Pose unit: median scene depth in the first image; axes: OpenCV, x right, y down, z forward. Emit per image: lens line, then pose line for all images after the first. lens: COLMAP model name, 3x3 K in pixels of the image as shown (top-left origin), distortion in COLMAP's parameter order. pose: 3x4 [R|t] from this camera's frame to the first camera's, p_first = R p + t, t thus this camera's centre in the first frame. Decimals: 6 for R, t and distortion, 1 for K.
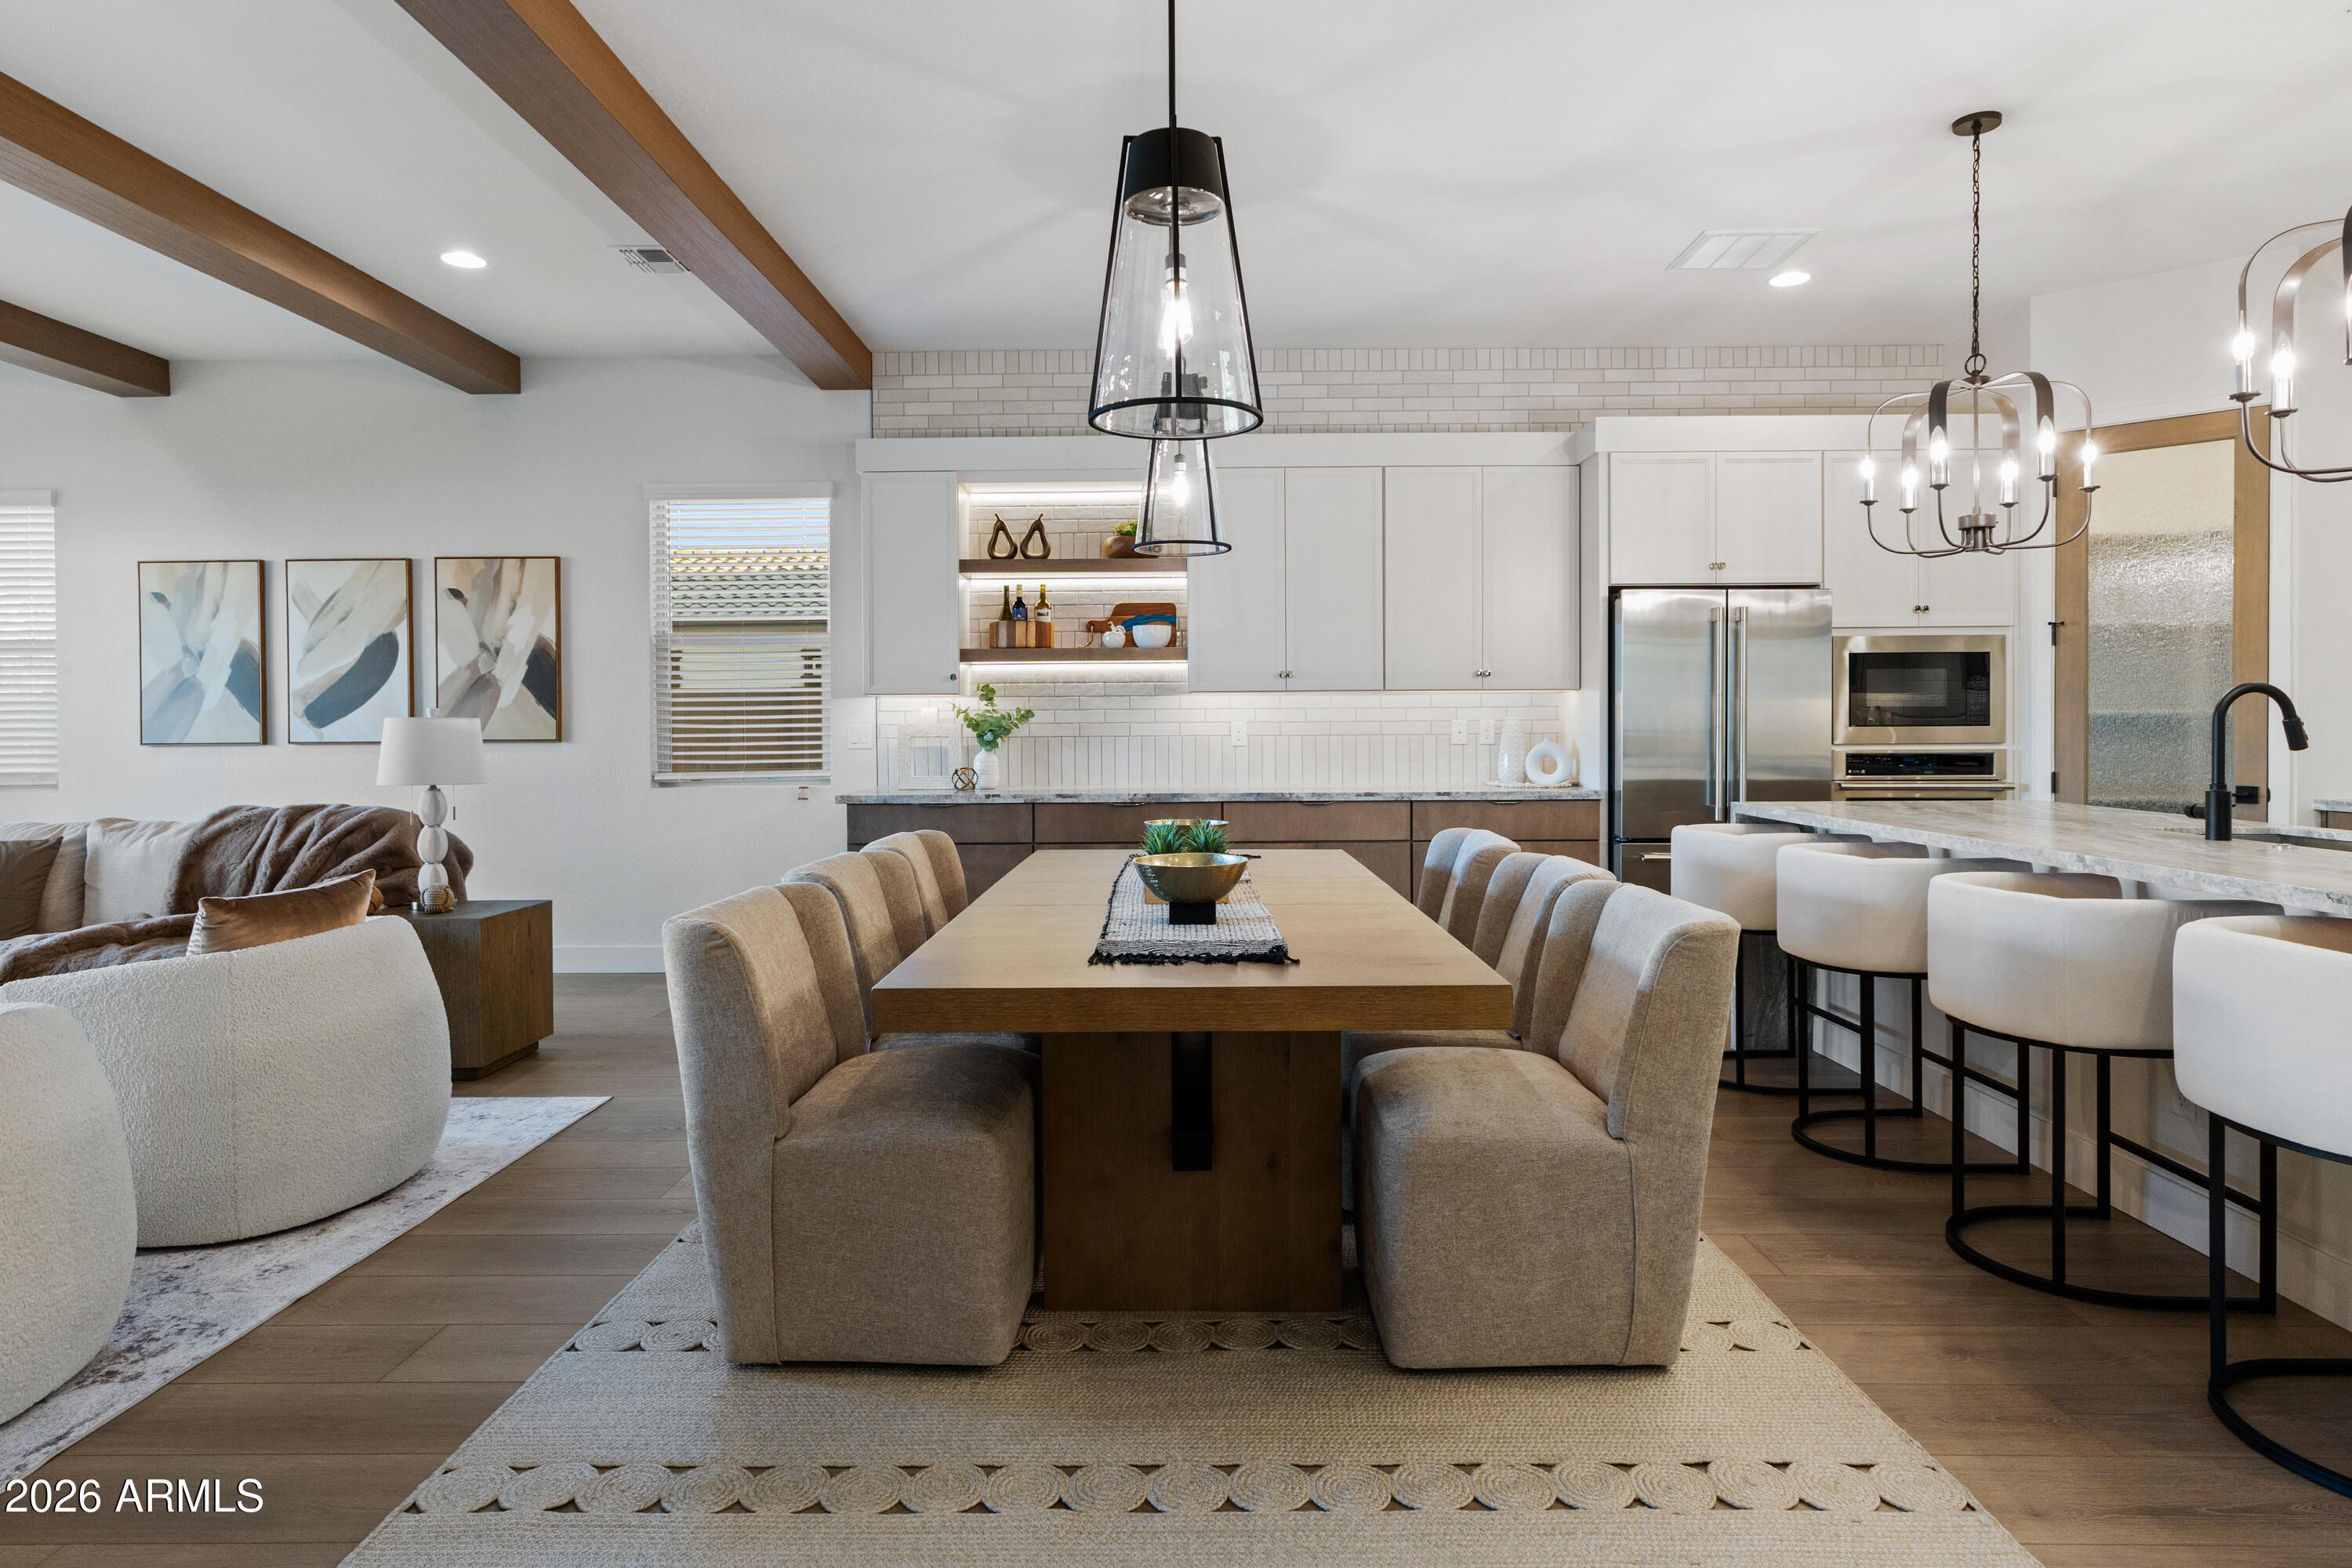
lens RADIAL K [[1334.7, 0, 1171.0], [0, 1334.7, 715.3], [0, 0, 1]] dist [-0.016405, 0.016469]
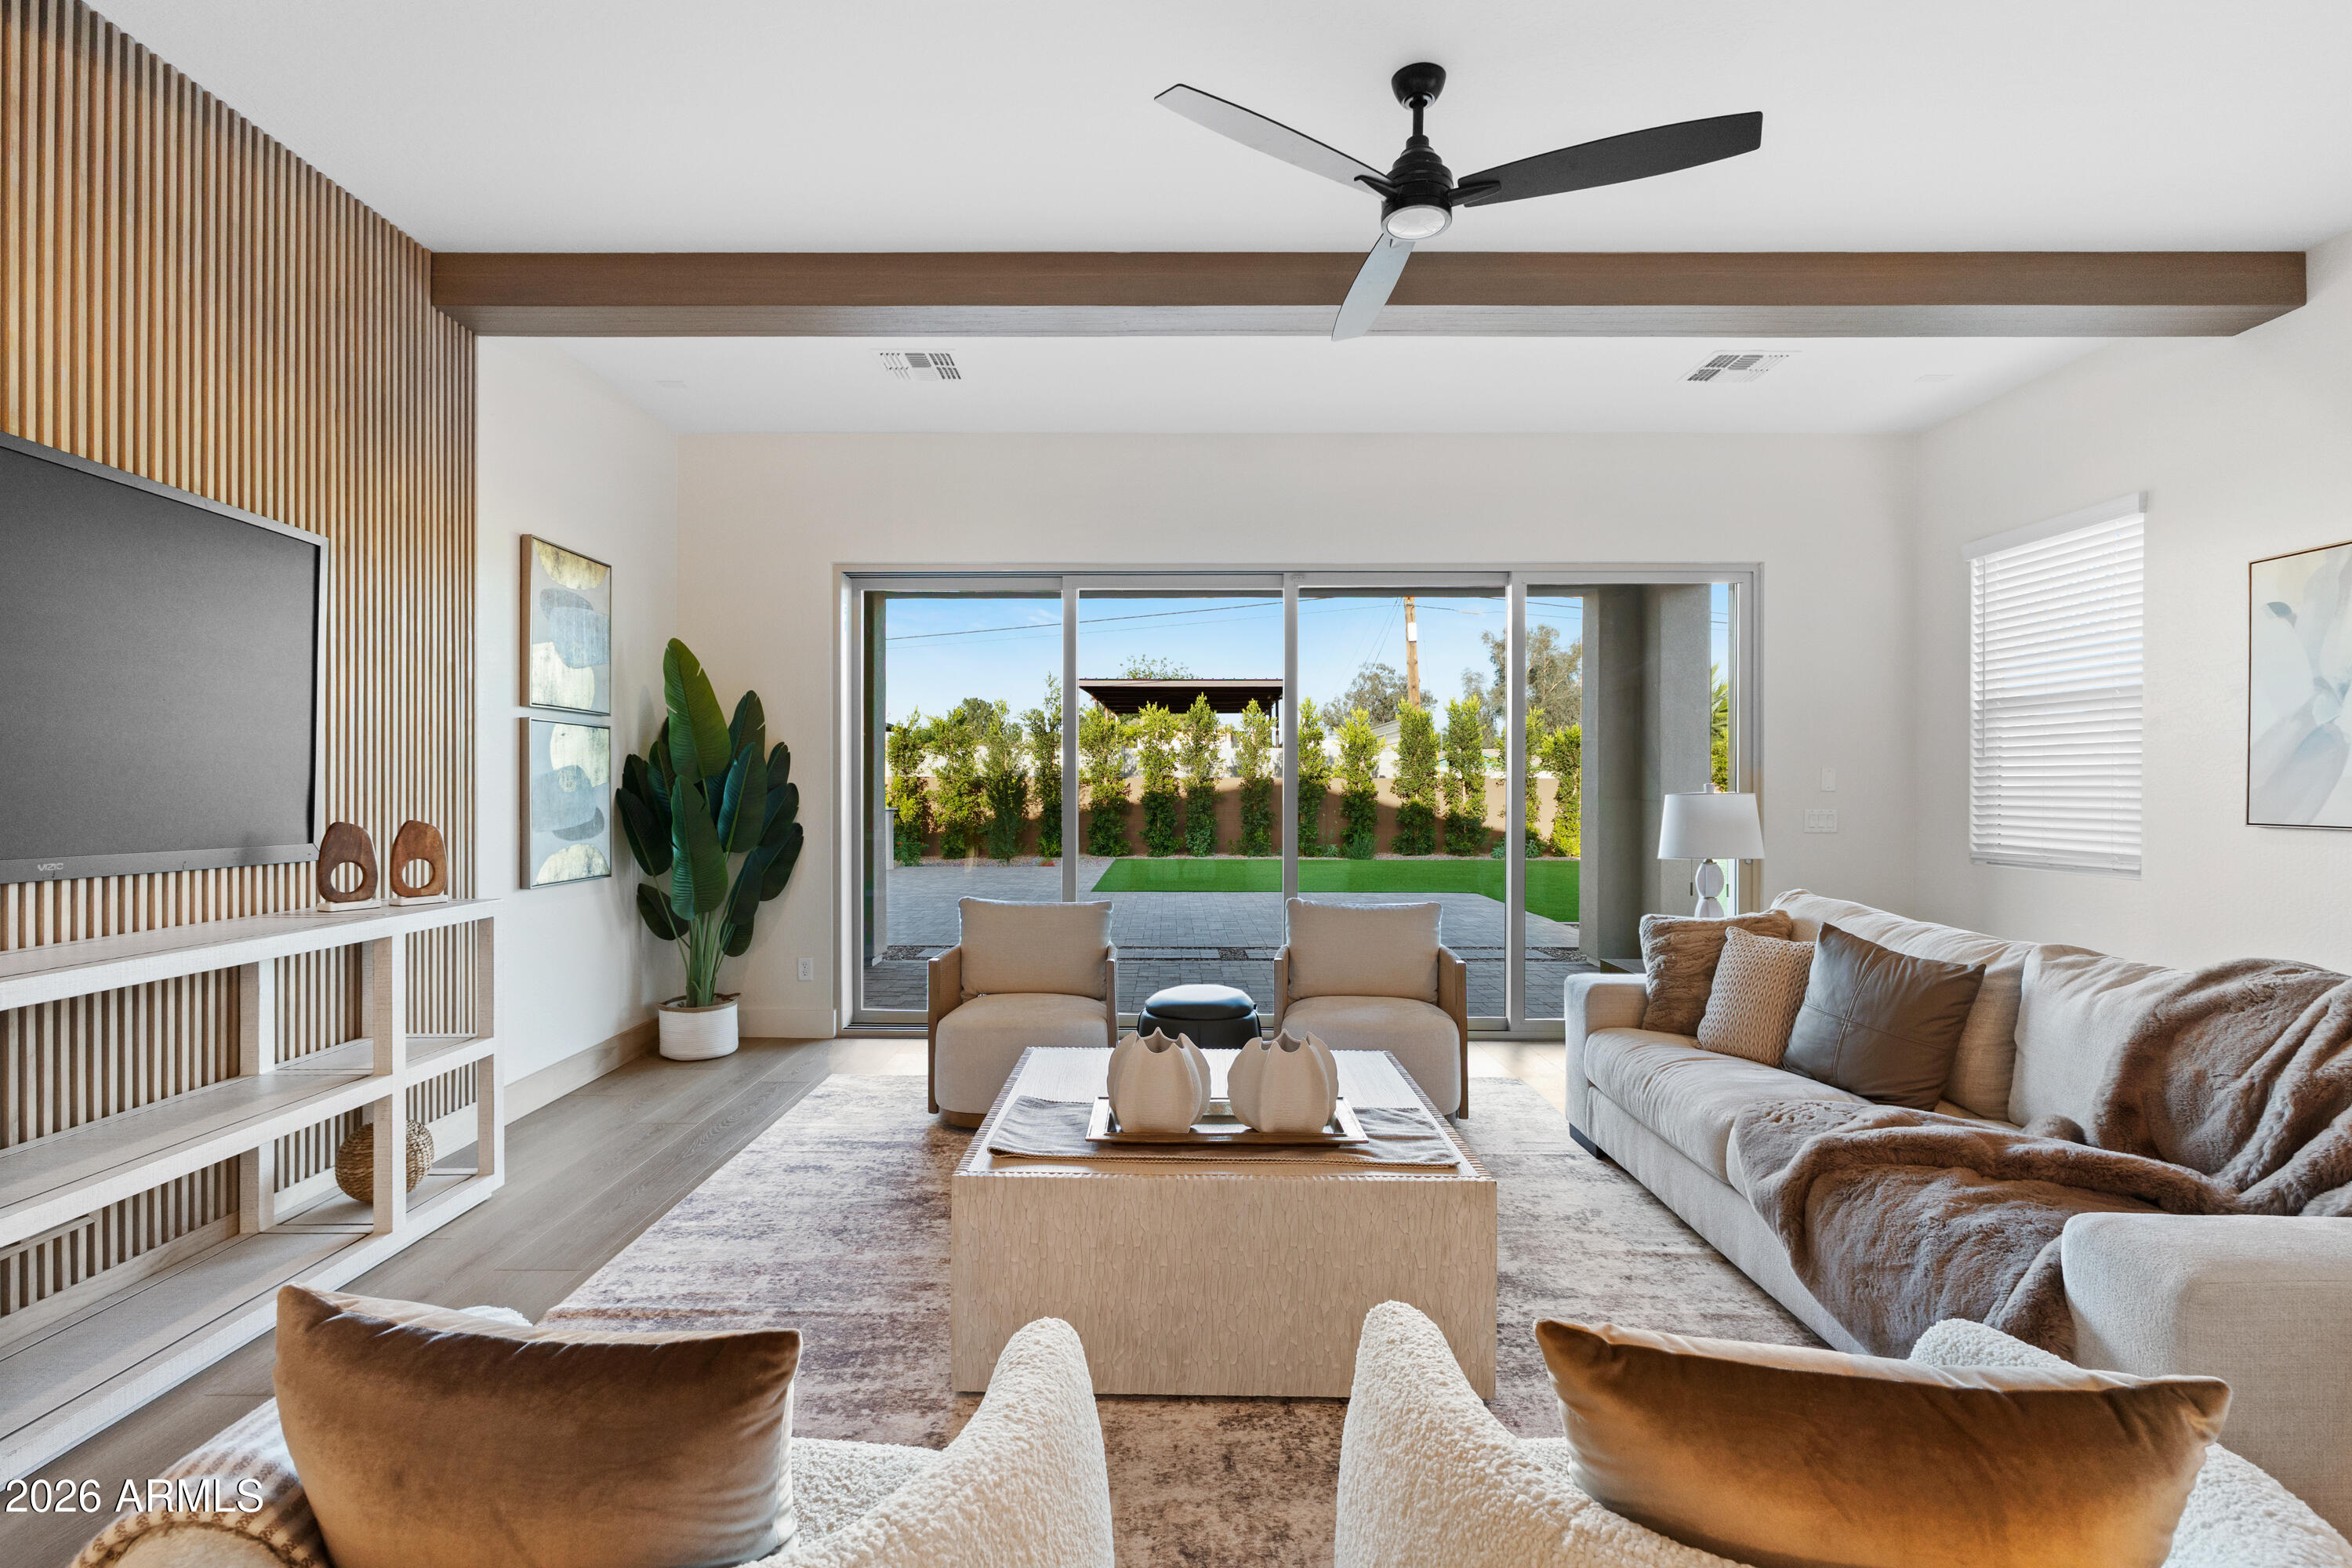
lens RADIAL K [[1088.6, 0, 1166.7], [0, 1088.6, 788.6], [0, 0, 1]] dist [0.017651, 0.000285]
pose [[0.011943, 0.010539, -0.999873, -0.226127], [0.002475, 0.999941, 0.010569, -0.005600], [0.999926, -0.002601, 0.011916, 0.474689]]
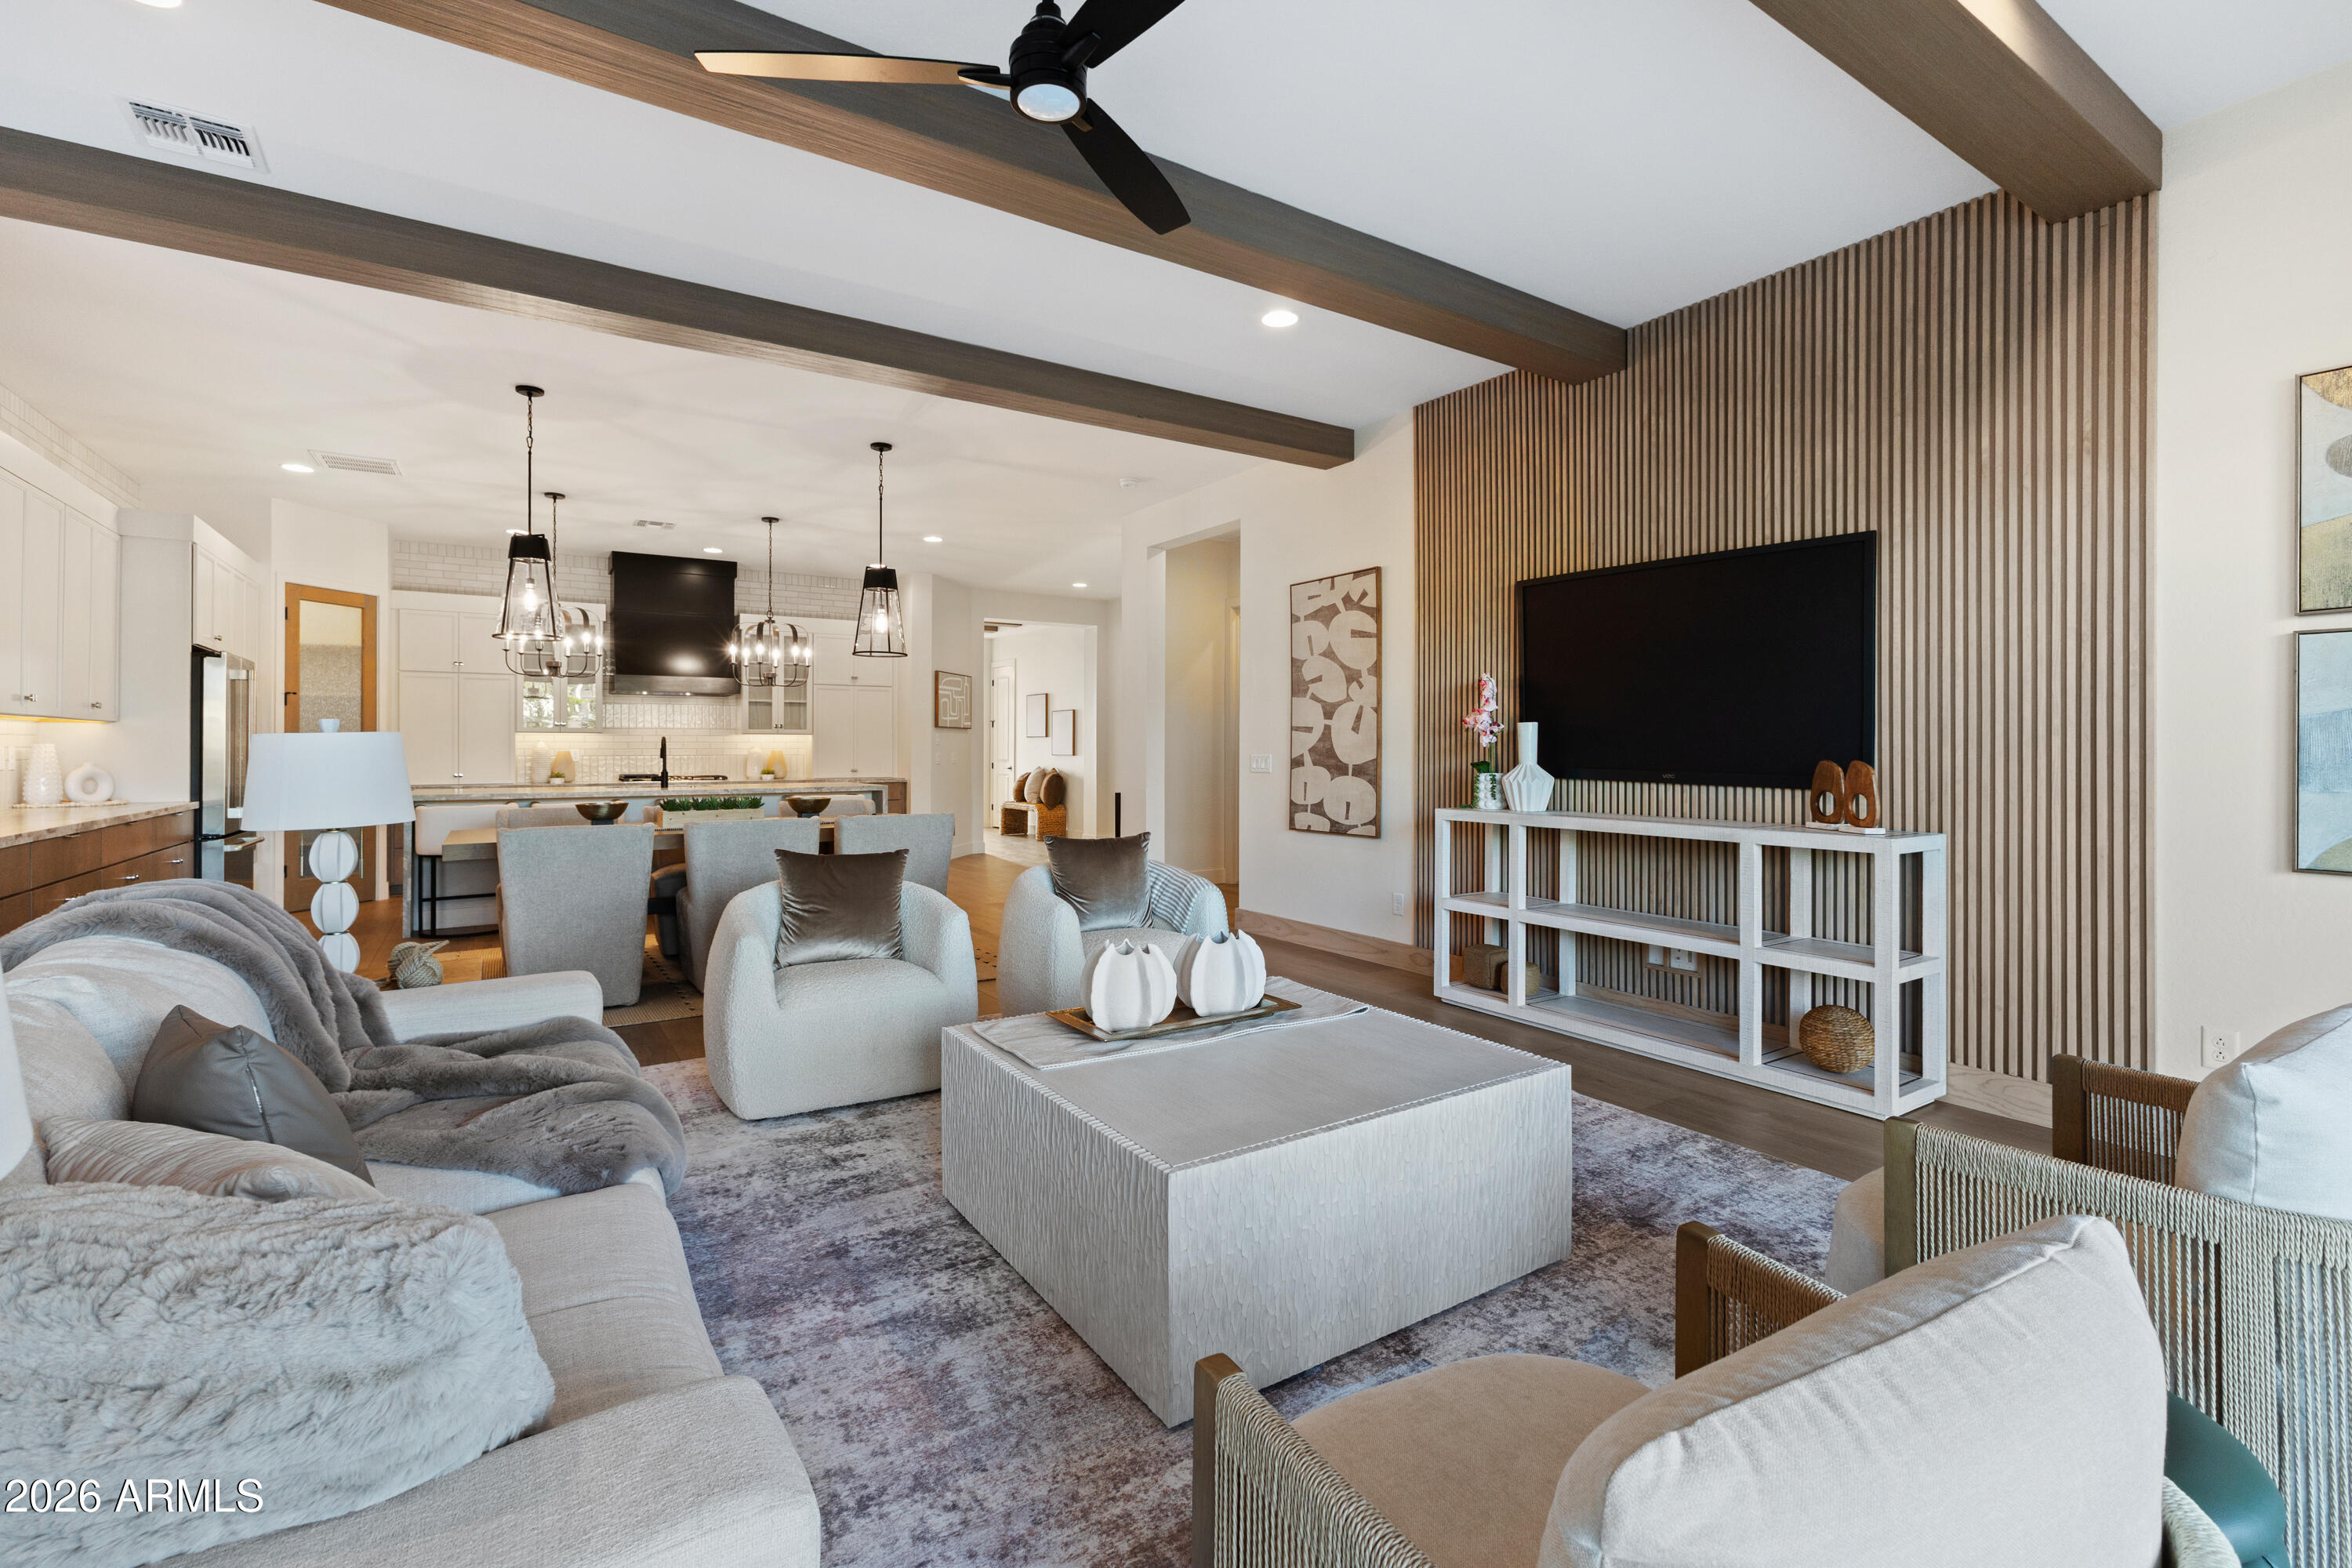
lens RADIAL K [[1032.9, 0, 1171.1], [0, 1032.9, 744.4], [0, 0, 1]] dist [-0.002773, 0.004340]
pose [[-0.558453, 0.009628, 0.829480, -1.045612], [0.000222, 0.999934, -0.011456, 0.012415], [-0.829536, -0.006213, -0.558419, 0.767226]]
